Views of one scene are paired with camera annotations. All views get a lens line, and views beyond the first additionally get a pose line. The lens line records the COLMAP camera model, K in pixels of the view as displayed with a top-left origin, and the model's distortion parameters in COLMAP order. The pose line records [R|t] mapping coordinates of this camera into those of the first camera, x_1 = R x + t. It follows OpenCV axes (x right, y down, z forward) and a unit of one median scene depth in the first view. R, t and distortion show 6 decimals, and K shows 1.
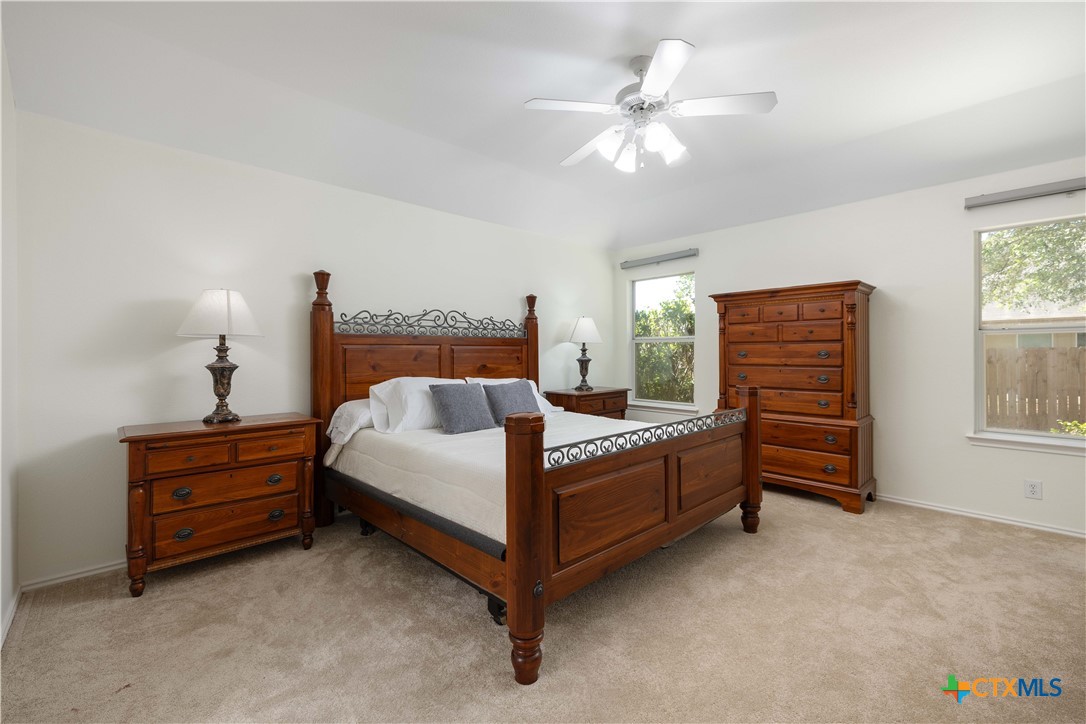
lens RADIAL K [[460.3, 0, 545.2], [0, 460.3, 350.6], [0, 0, 1]] dist [0.000929, 0.000292]
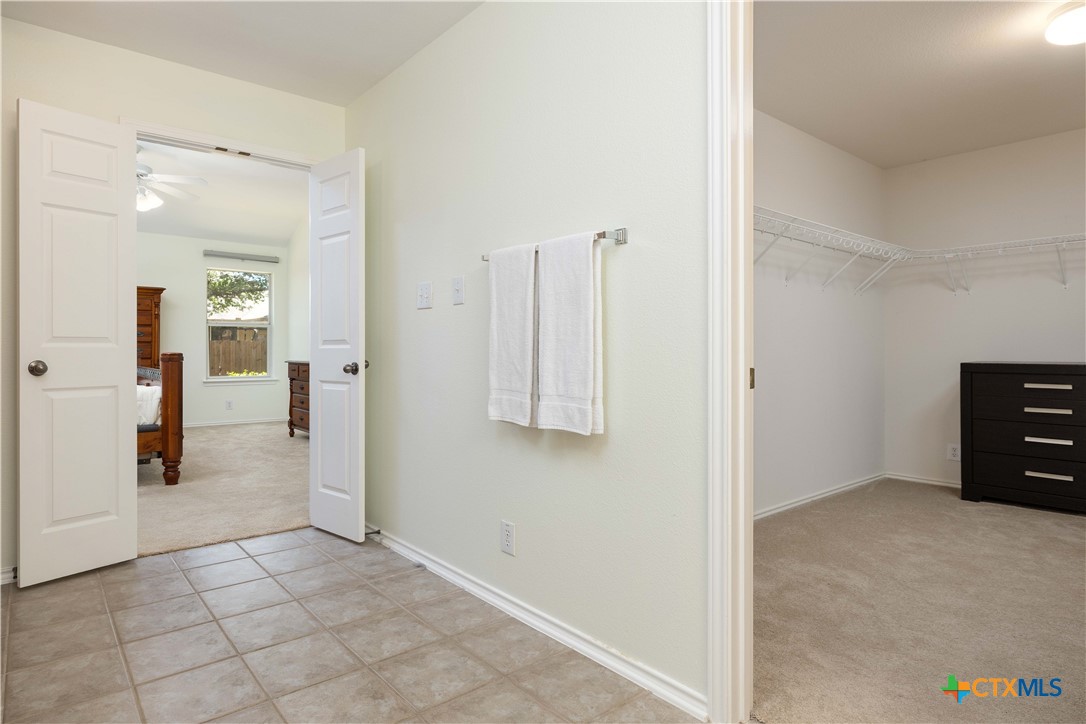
lens RADIAL K [[609.7, 0, 487.0], [0, 609.7, 352.6], [0, 0, 1]] dist [-0.000124, -0.000581]
pose [[0.096865, 0.005699, 0.995281, -1.186529], [-0.007777, 0.999957, -0.004969, 0.065840], [-0.995267, -0.007259, 0.096906, -0.291656]]
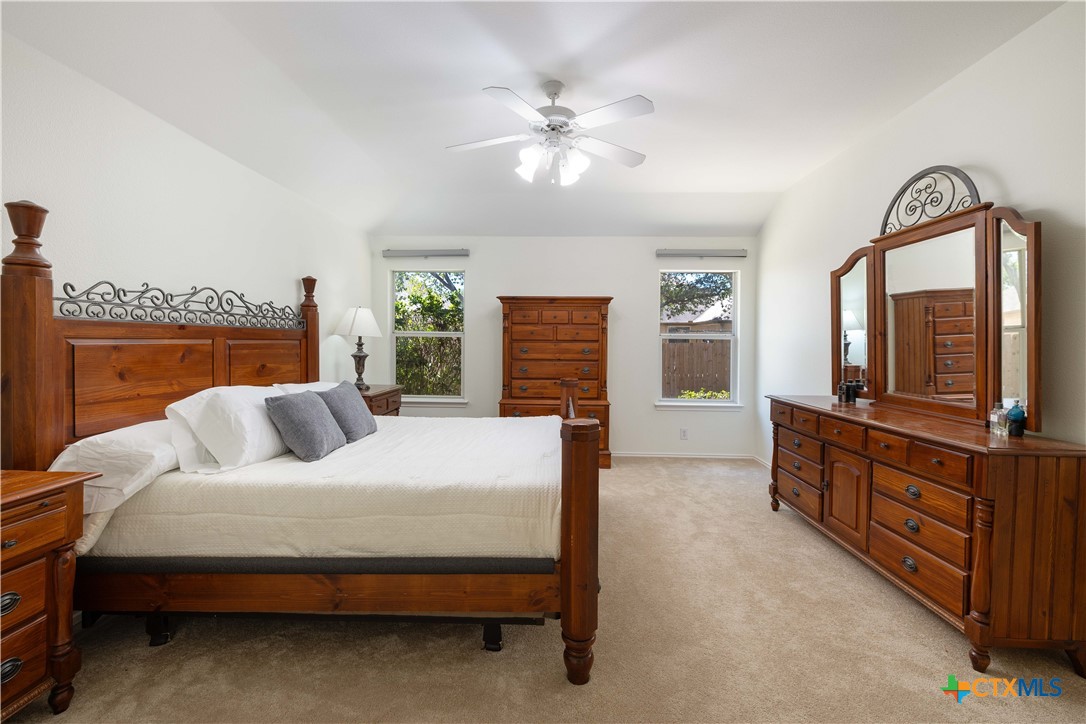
lens RADIAL K [[461.1, 0, 544.1], [0, 461.1, 345.4], [0, 0, 1]] dist [0.001973, 0.000427]
pose [[0.709450, 0.006062, 0.704730, -0.378322], [-0.016524, 0.999831, 0.008033, -0.016226], [-0.704562, -0.017344, 0.709430, 0.155106]]
